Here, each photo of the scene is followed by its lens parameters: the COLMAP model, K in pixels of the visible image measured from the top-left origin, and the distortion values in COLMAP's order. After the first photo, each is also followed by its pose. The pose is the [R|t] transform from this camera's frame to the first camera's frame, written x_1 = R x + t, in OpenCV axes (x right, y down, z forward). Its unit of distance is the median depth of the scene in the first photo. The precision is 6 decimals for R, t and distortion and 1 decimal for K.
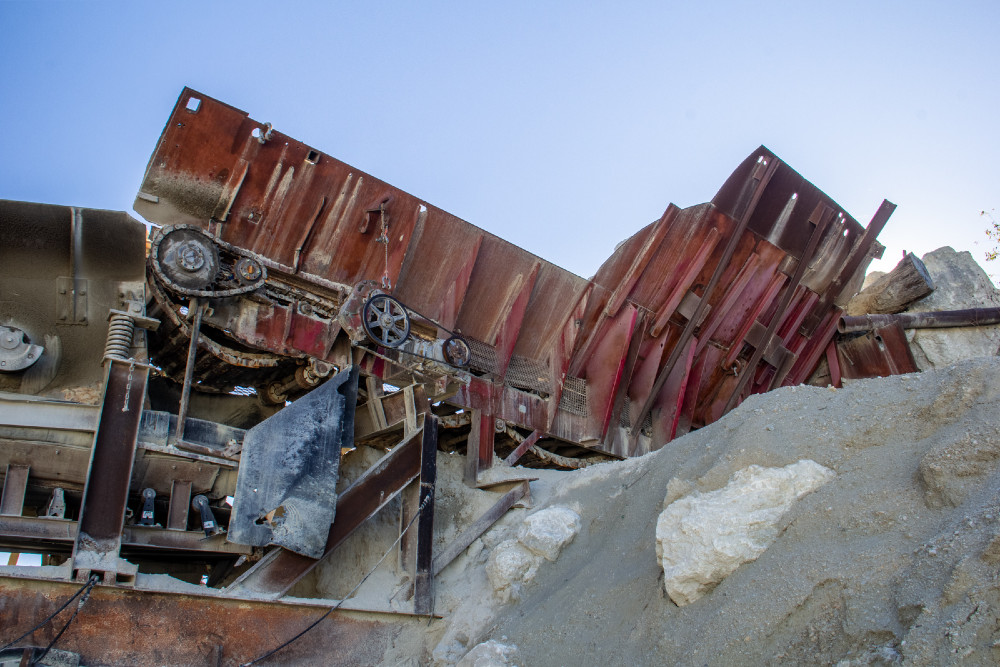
lens RADIAL K [[818.5, 0, 500.0], [0, 818.5, 333.5], [0, 0, 1]] dist [-0.194108, 0.145032]
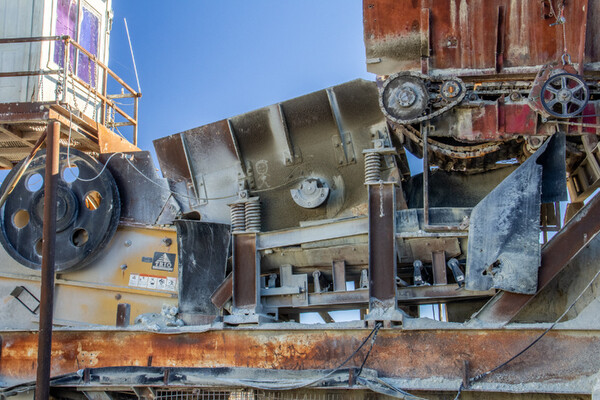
lens RADIAL K [[903.5, 0, 300.0], [0, 903.5, 200.0], [0, 0, 1]] dist [0.042990, 0.131101]
pose [[0.634805, -0.147228, -0.758516, 0.701346], [0.309471, 0.947947, 0.075001, -0.104186], [0.707990, -0.282349, 0.647324, -0.222677]]
